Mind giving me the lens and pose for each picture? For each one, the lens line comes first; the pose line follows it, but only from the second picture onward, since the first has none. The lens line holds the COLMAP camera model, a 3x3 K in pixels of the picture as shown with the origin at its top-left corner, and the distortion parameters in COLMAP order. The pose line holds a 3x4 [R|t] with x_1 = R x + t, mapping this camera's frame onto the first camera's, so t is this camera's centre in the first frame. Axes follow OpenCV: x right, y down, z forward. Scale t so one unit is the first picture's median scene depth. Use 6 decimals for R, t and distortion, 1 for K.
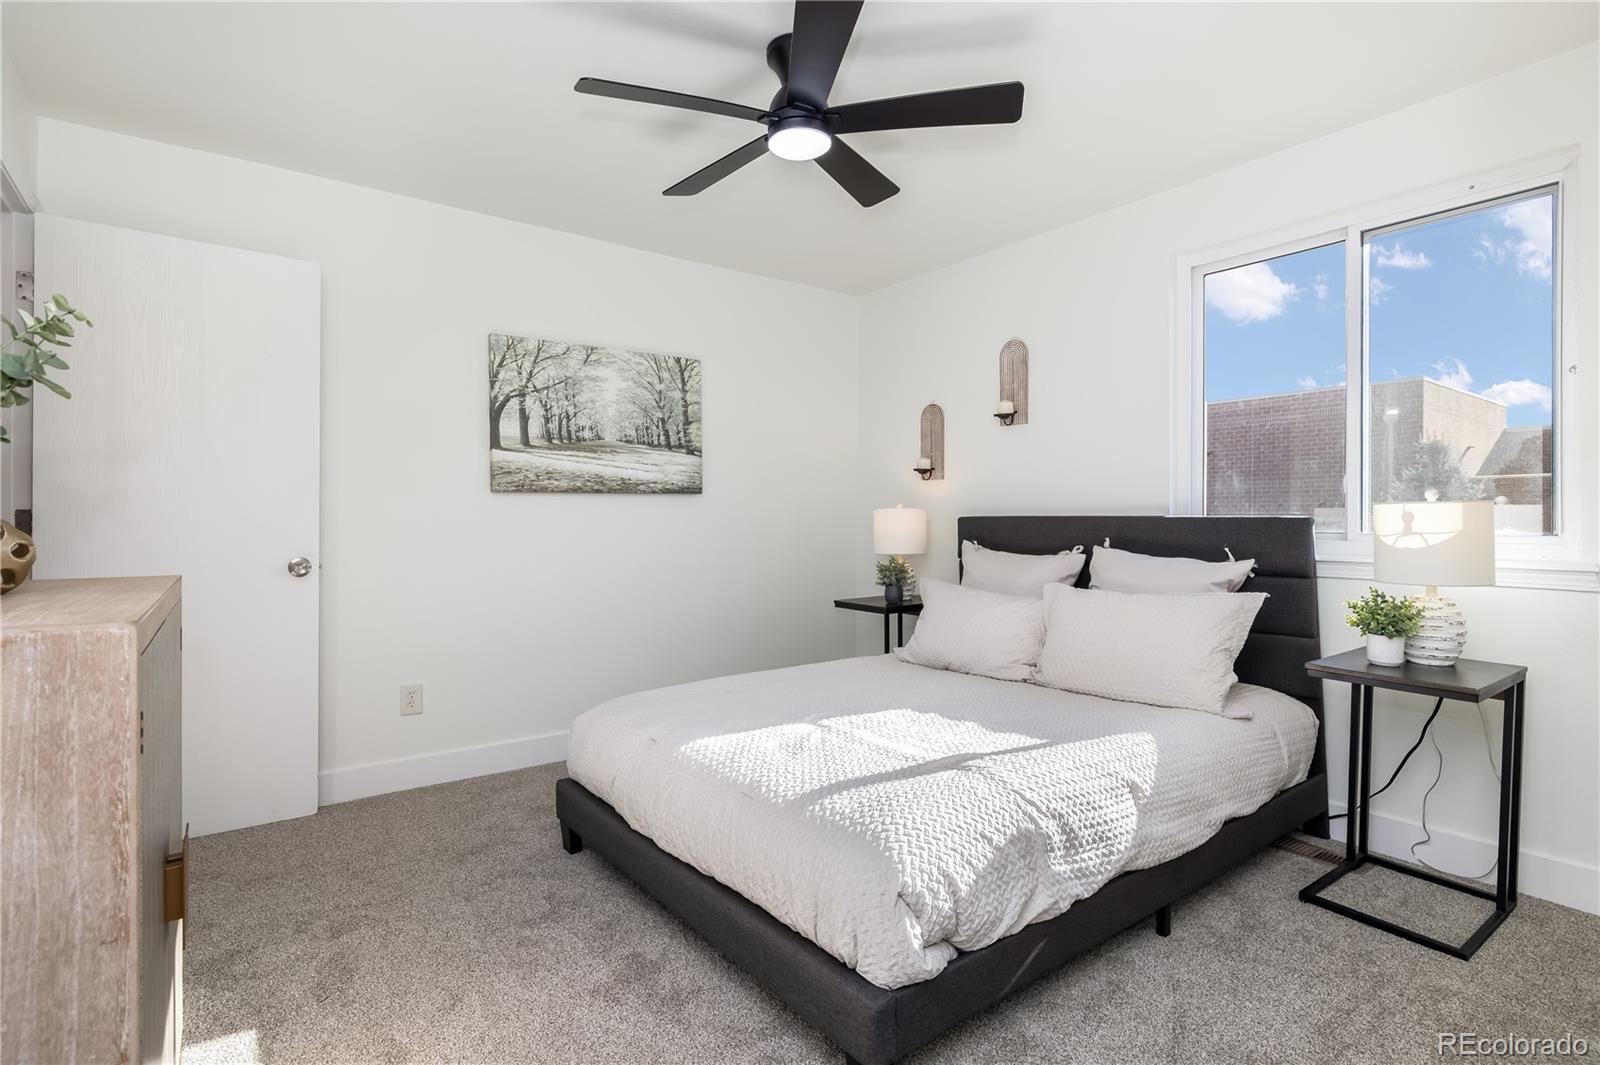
lens RADIAL K [[766.6, 0, 808.0], [0, 766.6, 519.4], [0, 0, 1]] dist [-0.003904, -0.000741]
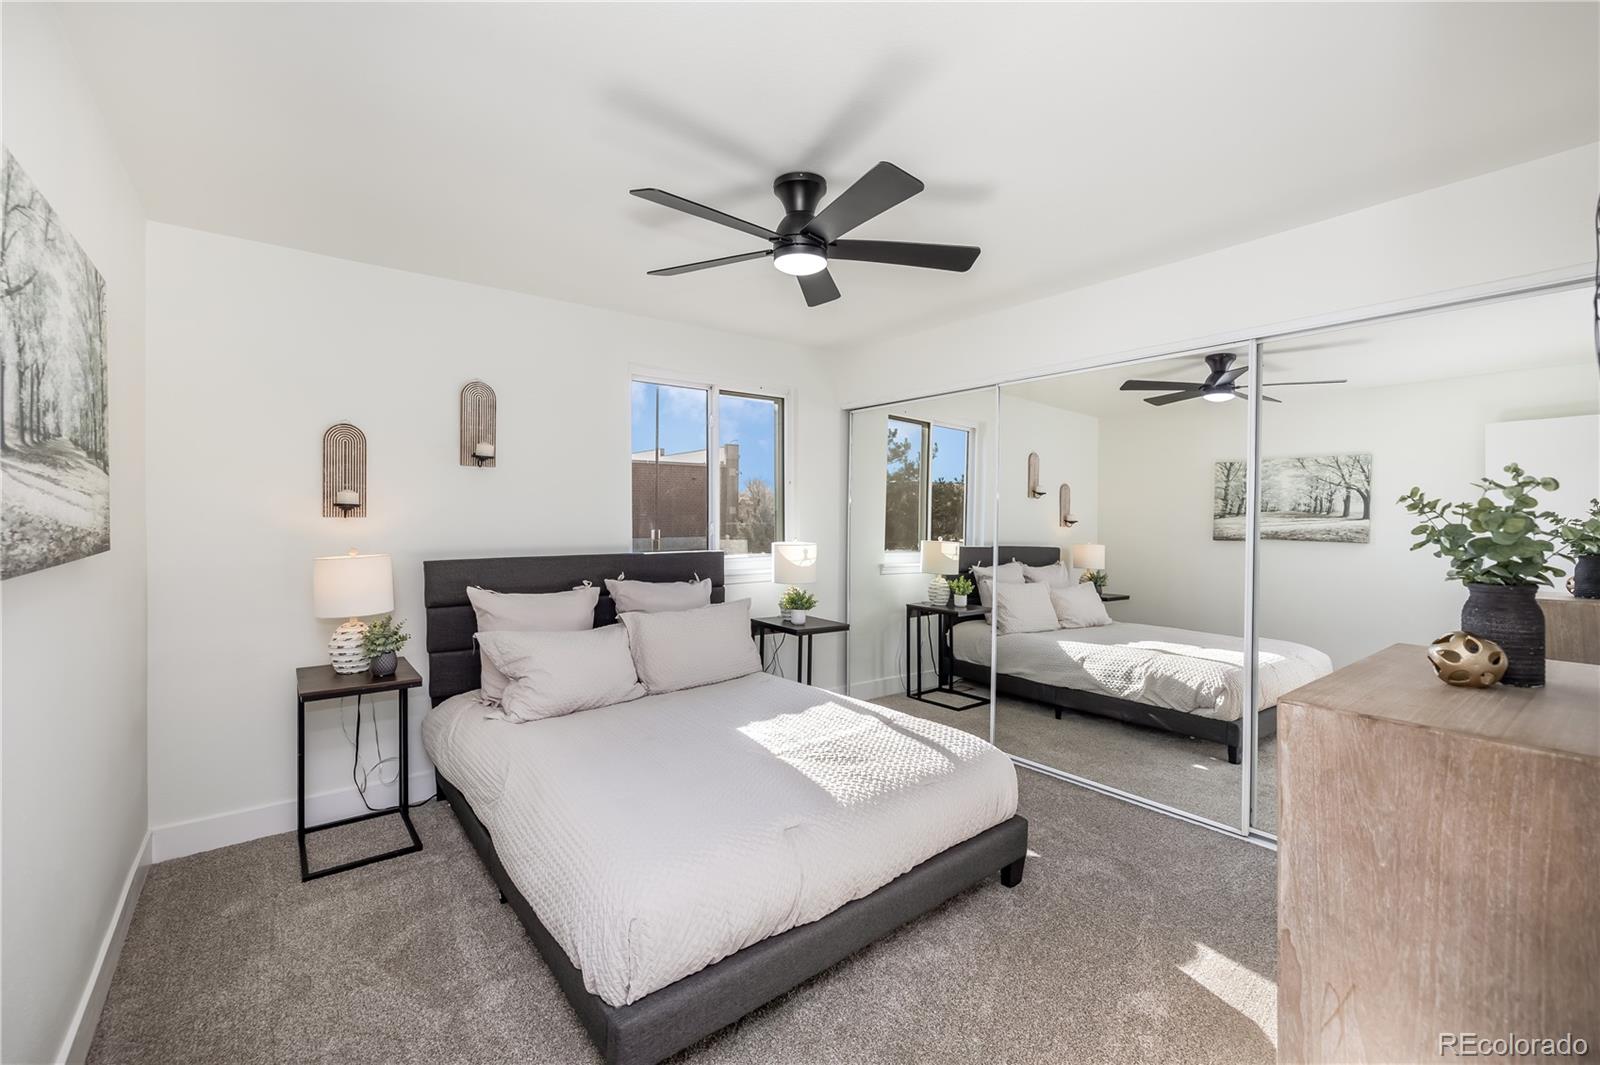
lens RADIAL K [[676.7, 0, 797.4], [0, 676.7, 515.1], [0, 0, 1]] dist [0.001037, 0.000385]
pose [[-0.011586, -0.001701, 0.999931, -0.645466], [0.000105, 0.999999, 0.001702, -0.063902], [-0.999933, 0.000125, -0.011585, 0.621405]]
